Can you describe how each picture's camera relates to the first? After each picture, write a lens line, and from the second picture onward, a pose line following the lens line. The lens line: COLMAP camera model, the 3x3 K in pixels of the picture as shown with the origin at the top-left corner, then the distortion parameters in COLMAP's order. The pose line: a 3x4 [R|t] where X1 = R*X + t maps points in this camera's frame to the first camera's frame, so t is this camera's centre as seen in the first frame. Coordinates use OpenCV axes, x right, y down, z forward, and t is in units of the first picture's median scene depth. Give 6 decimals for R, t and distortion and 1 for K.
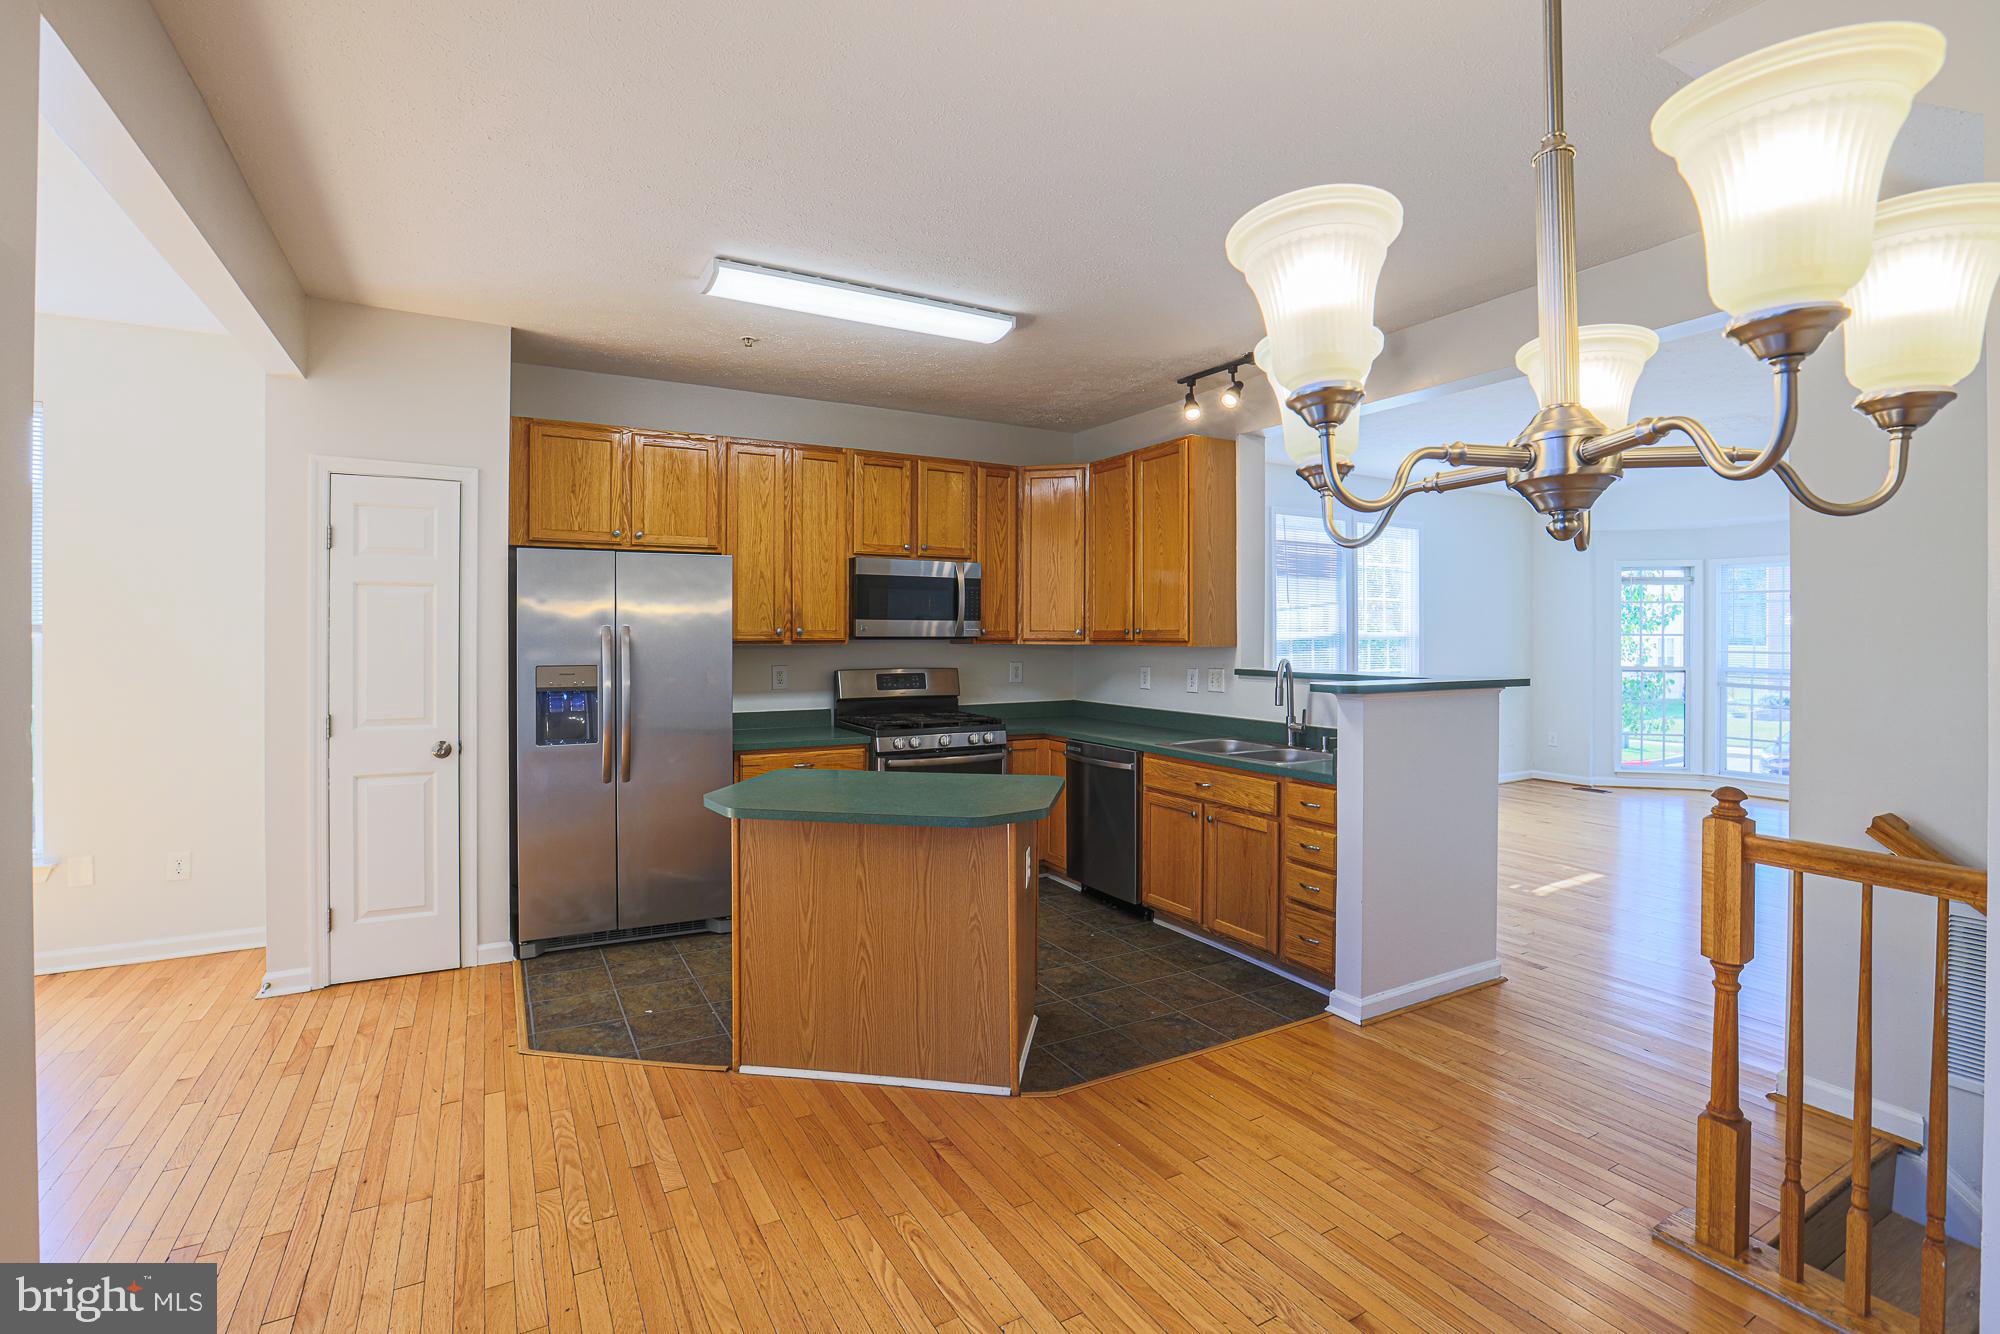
lens RADIAL K [[931.2, 0, 997.1], [0, 931.2, 636.3], [0, 0, 1]] dist [-0.053651, 0.017144]
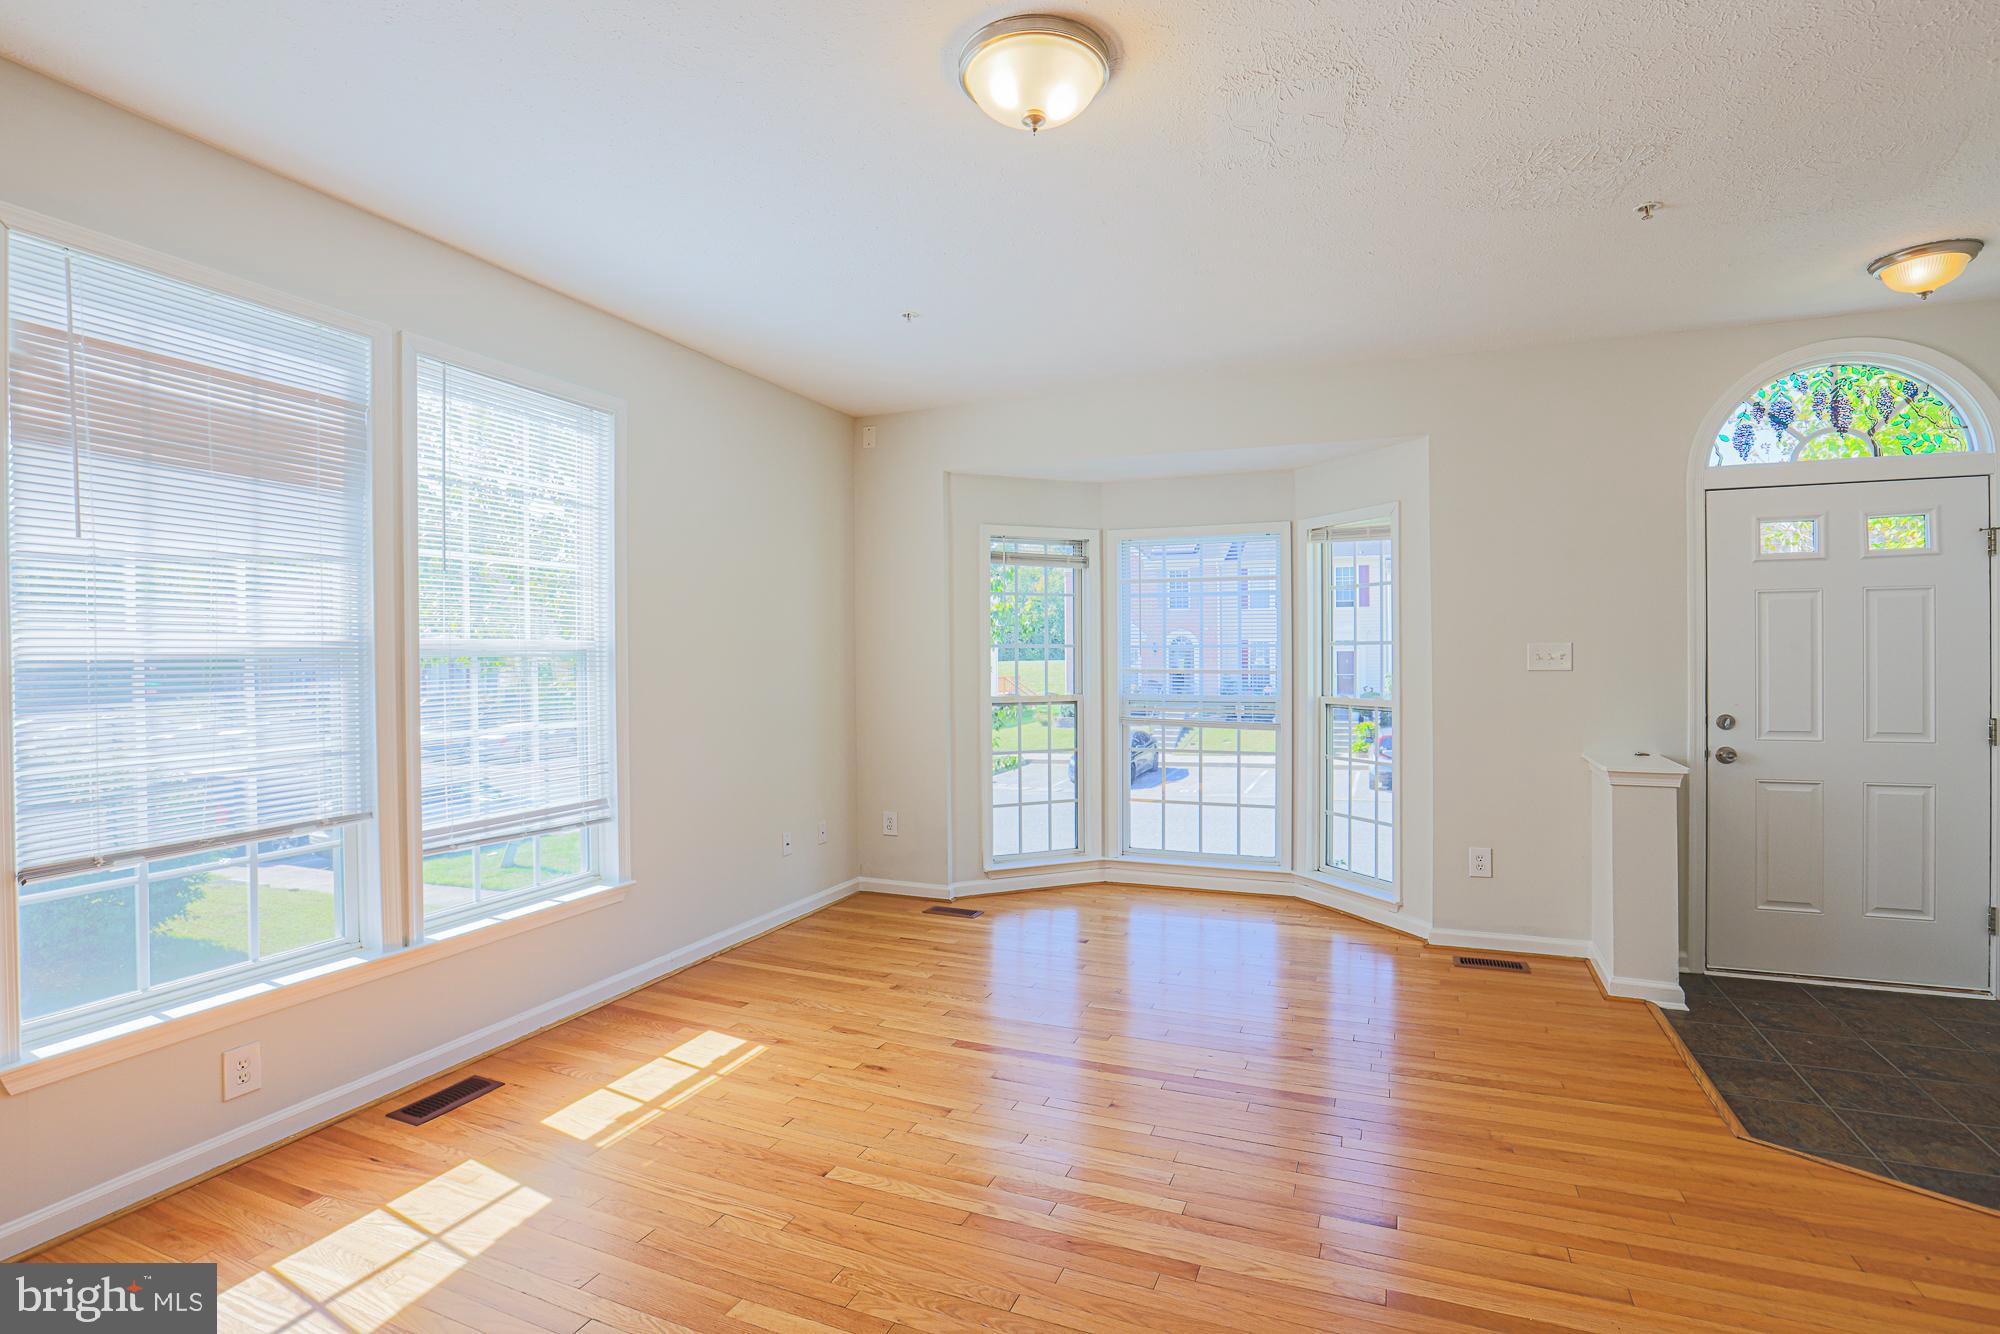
lens RADIAL K [[931.2, 0, 1013.0], [0, 931.2, 669.6], [0, 0, 1]] dist [-0.053651, 0.017144]
pose [[0.772771, -0.020284, 0.634361, 0.596233], [0.011019, 0.999767, 0.018546, 0.000875], [-0.634590, -0.007342, 0.772814, 1.006340]]
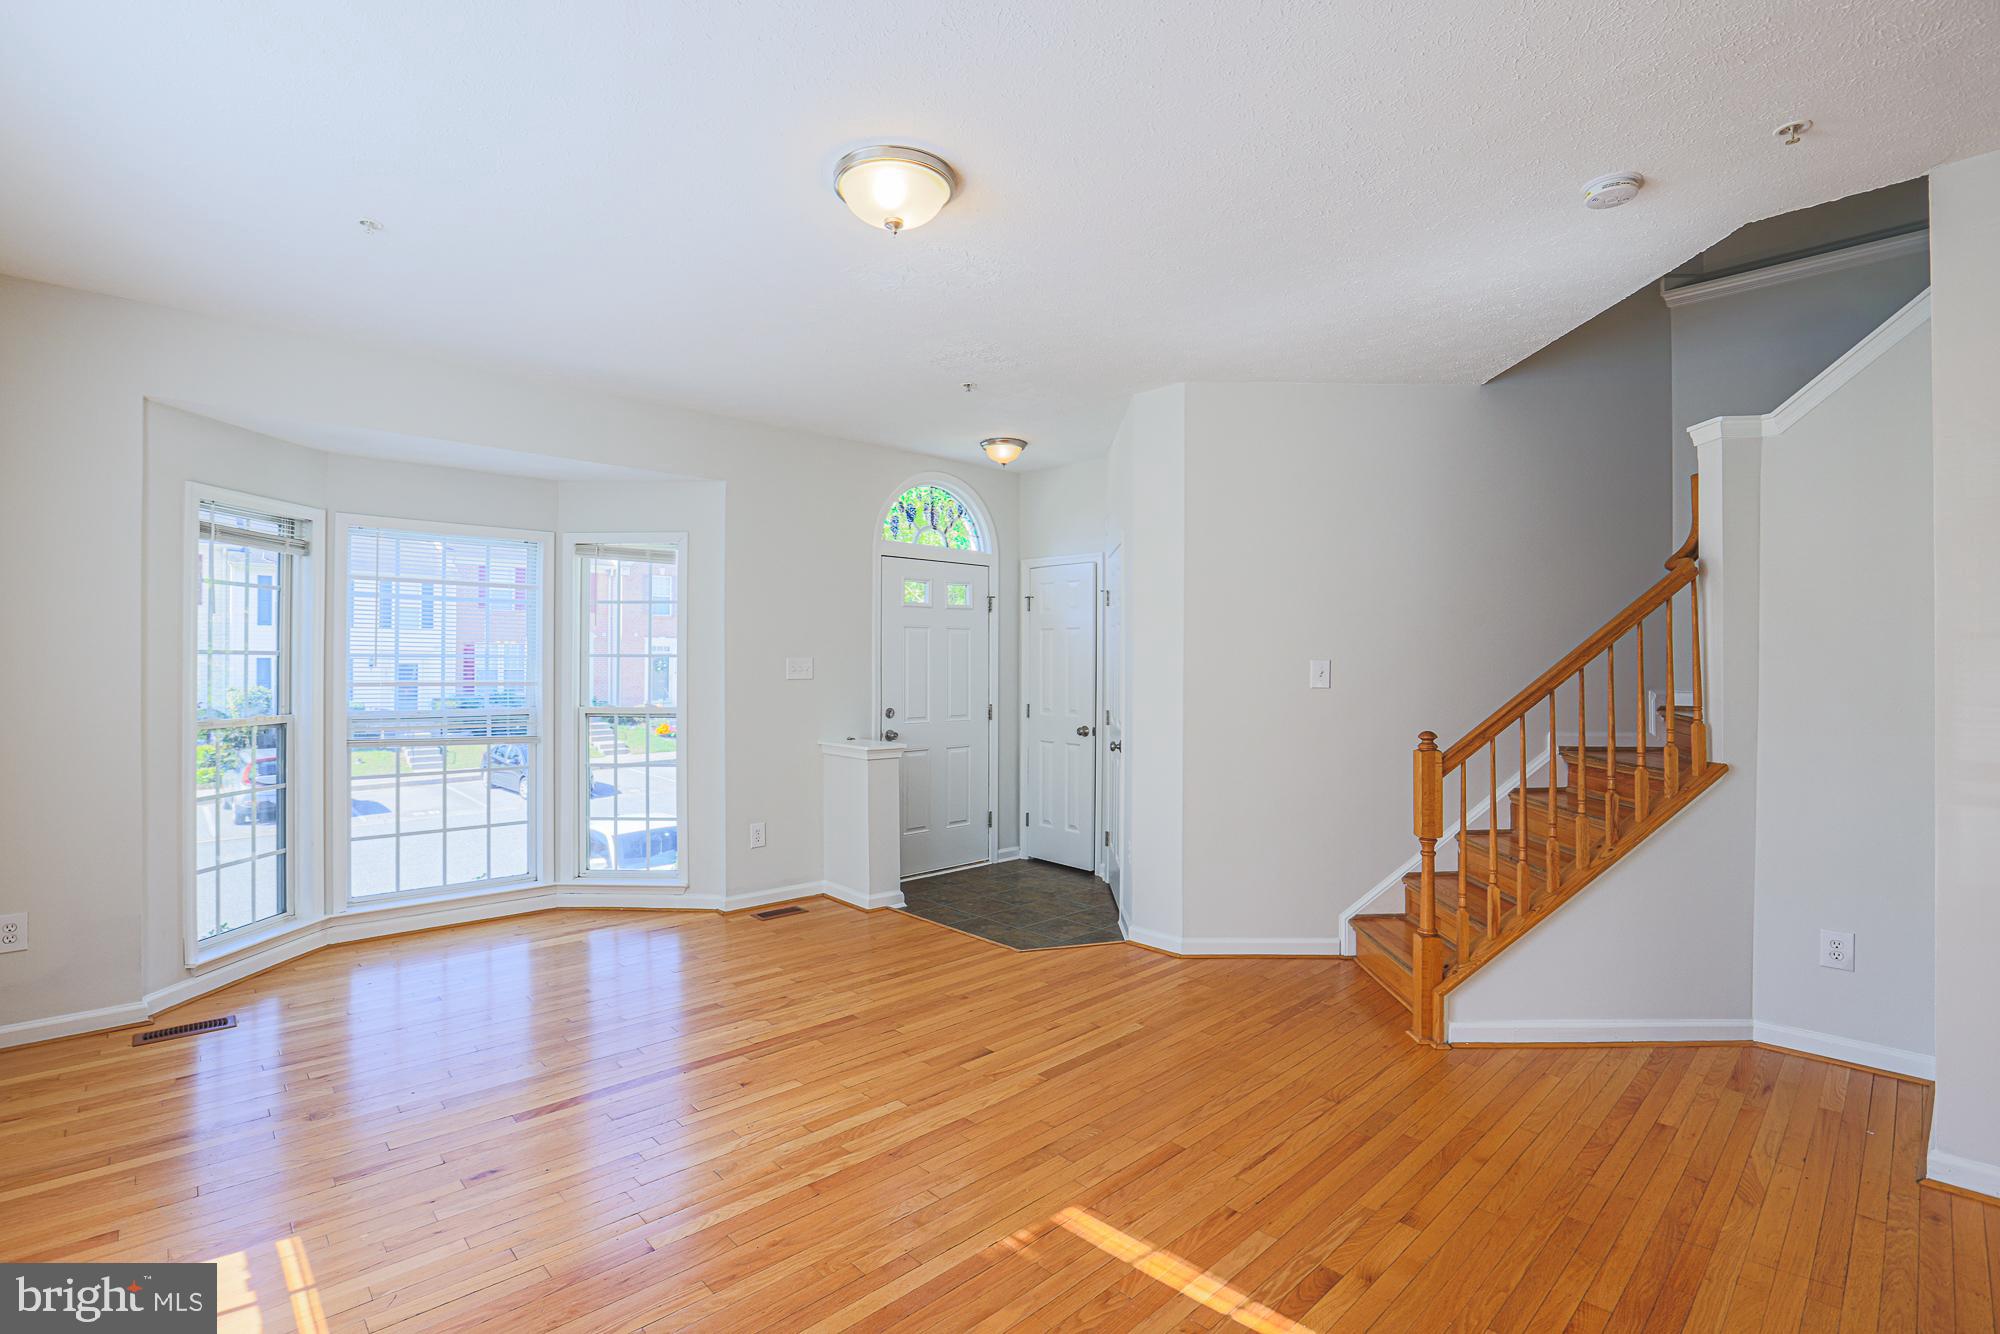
lens RADIAL K [[931.2, 0, 1012.5], [0, 931.2, 669.2], [0, 0, 1]] dist [-0.053651, 0.017144]
pose [[-0.260699, -0.013723, 0.965323, 0.340619], [-0.005556, 0.999904, 0.012714, -0.005891], [-0.965404, -0.002049, -0.260750, 1.429411]]
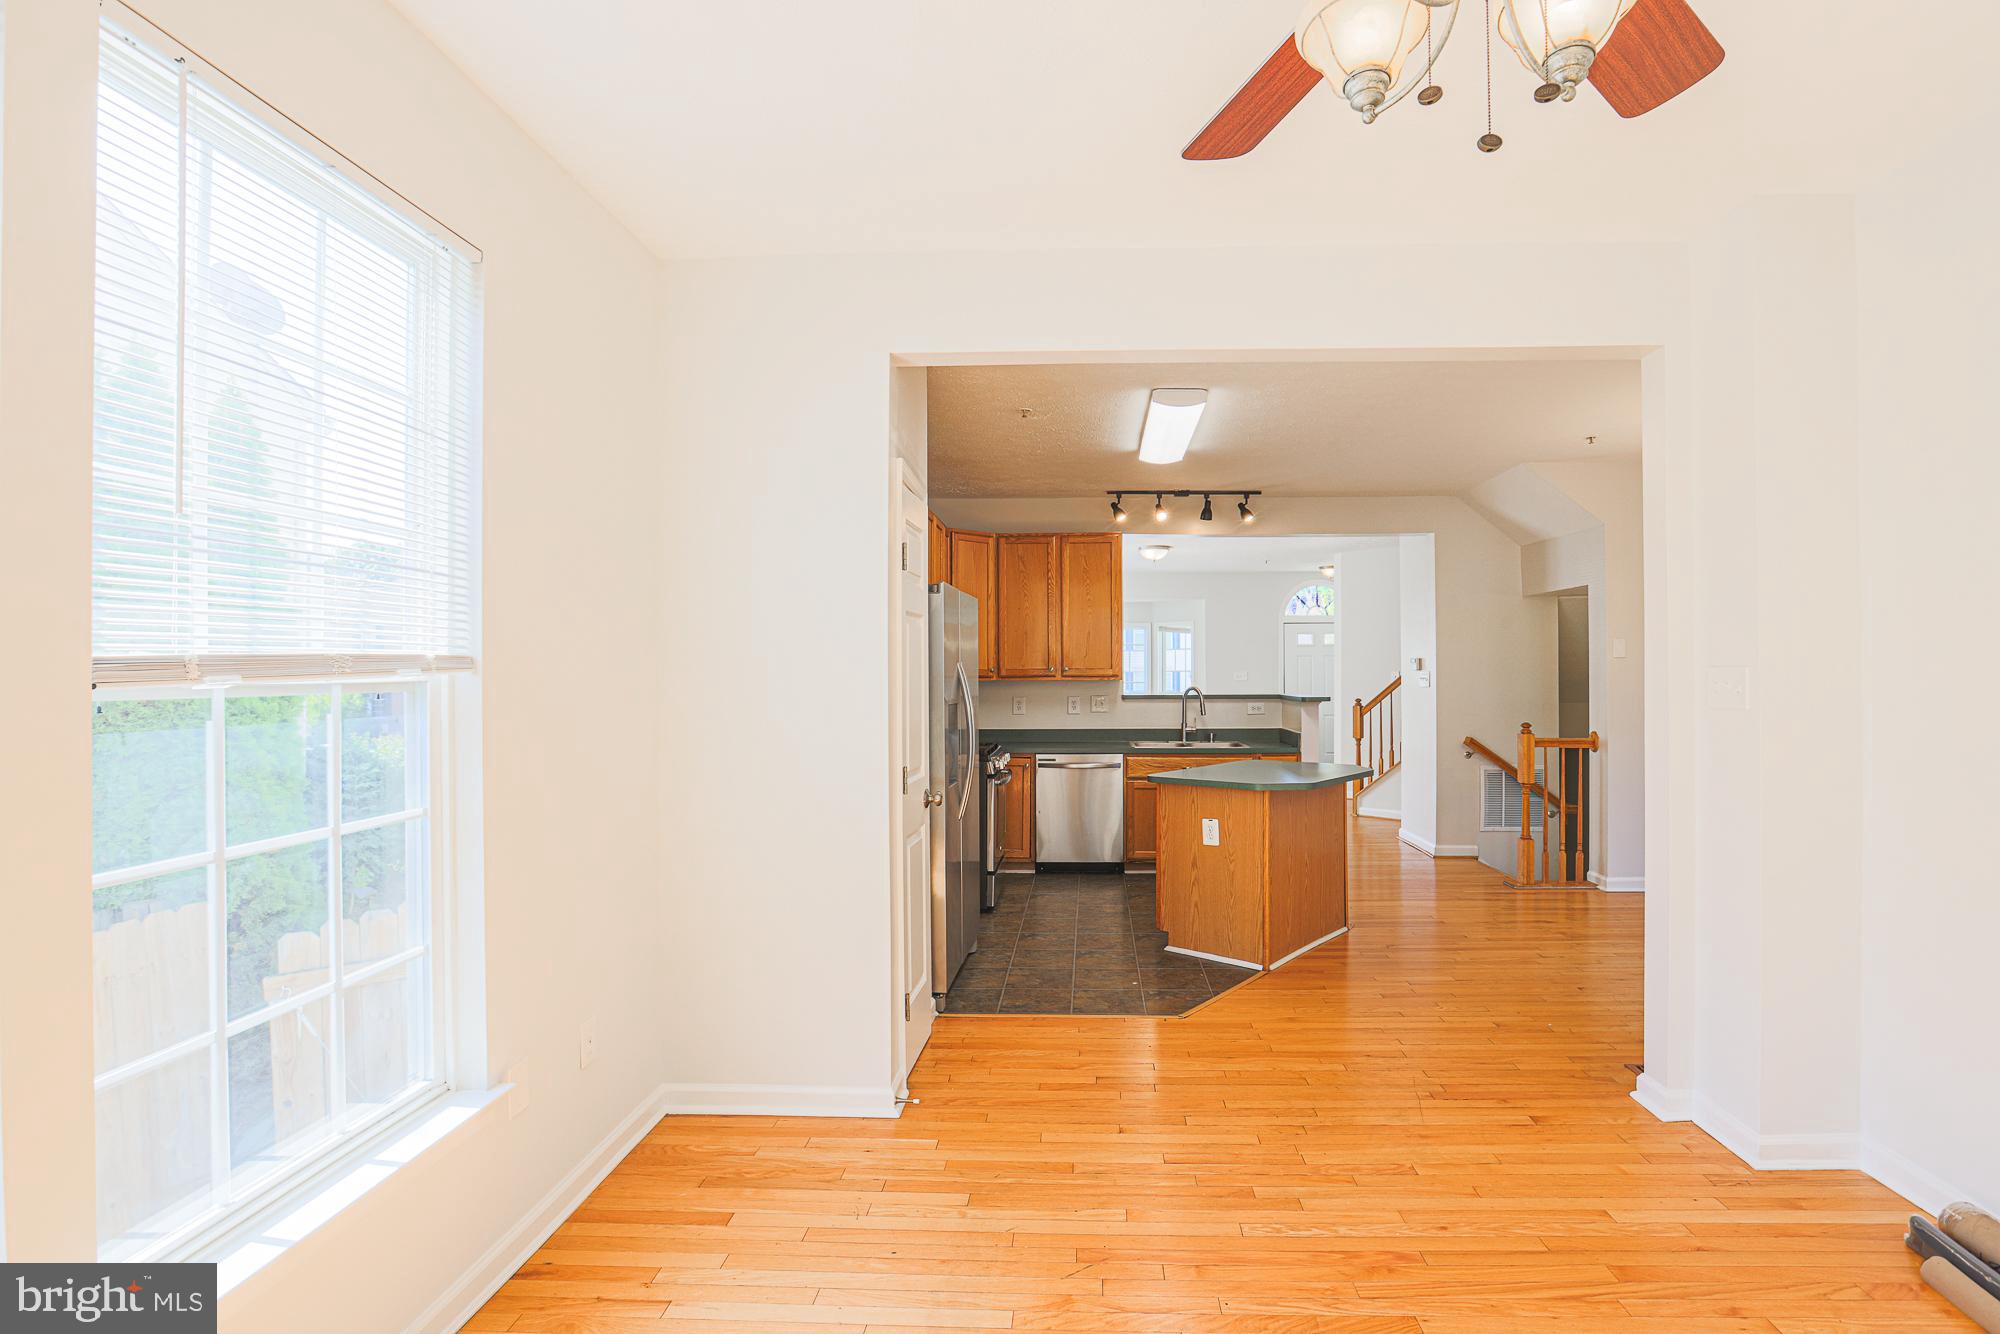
lens RADIAL K [[931.2, 0, 1065.7], [0, 931.2, 695.1], [0, 0, 1]] dist [-0.053651, 0.017144]
pose [[0.514265, -0.023560, 0.857308, -1.152716], [0.006494, 0.999701, 0.023578, -0.000326], [-0.857607, -0.006558, 0.514264, 0.352348]]
